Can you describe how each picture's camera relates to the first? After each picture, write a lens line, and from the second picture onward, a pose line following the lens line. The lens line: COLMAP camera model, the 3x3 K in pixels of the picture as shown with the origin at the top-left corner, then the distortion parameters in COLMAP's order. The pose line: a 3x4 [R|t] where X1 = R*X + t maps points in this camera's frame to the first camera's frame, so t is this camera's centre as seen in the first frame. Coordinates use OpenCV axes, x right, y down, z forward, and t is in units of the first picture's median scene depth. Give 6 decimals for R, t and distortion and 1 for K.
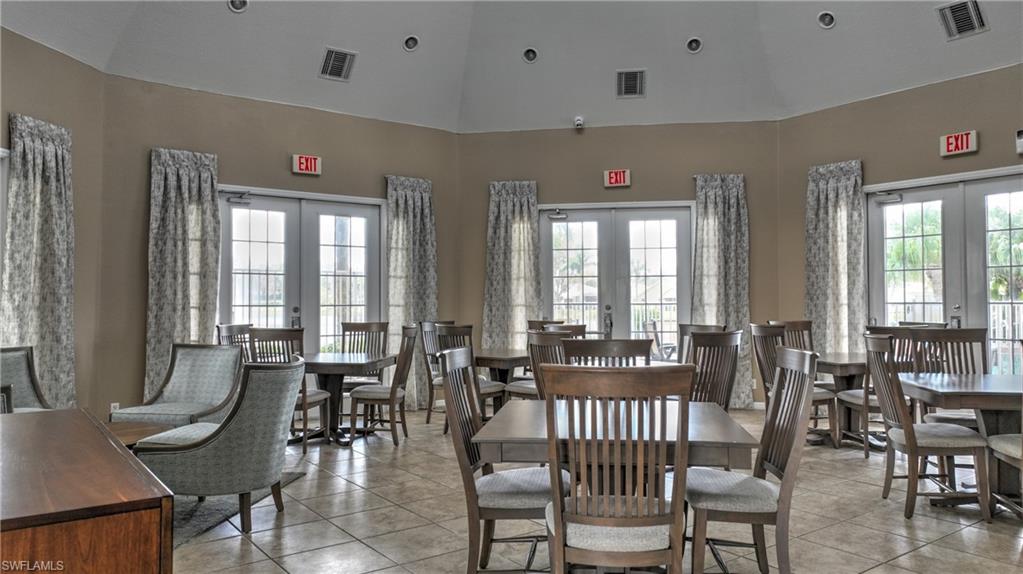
lens RADIAL K [[747.6, 0, 513.2], [0, 747.6, 283.9], [0, 0, 1]] dist [0.003912, 0.001754]
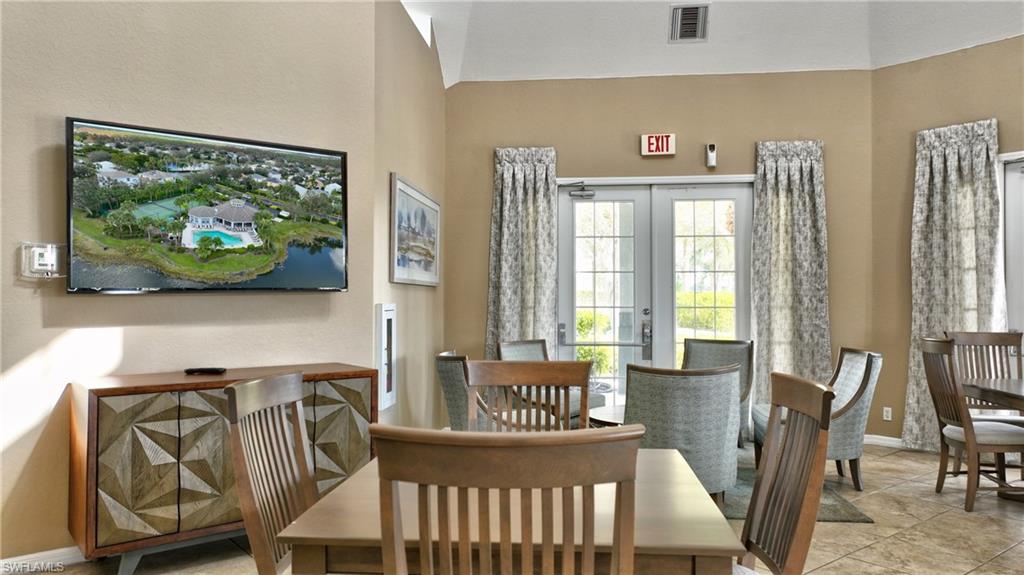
lens RADIAL K [[671.9, 0, 513.5], [0, 671.9, 295.7], [0, 0, 1]] dist [0.009714, 0.000408]
pose [[0.038968, -0.012585, -0.999161, 0.320014], [0.017957, 0.999768, -0.011892, 0.016491], [0.999079, -0.017478, 0.039185, 0.491151]]
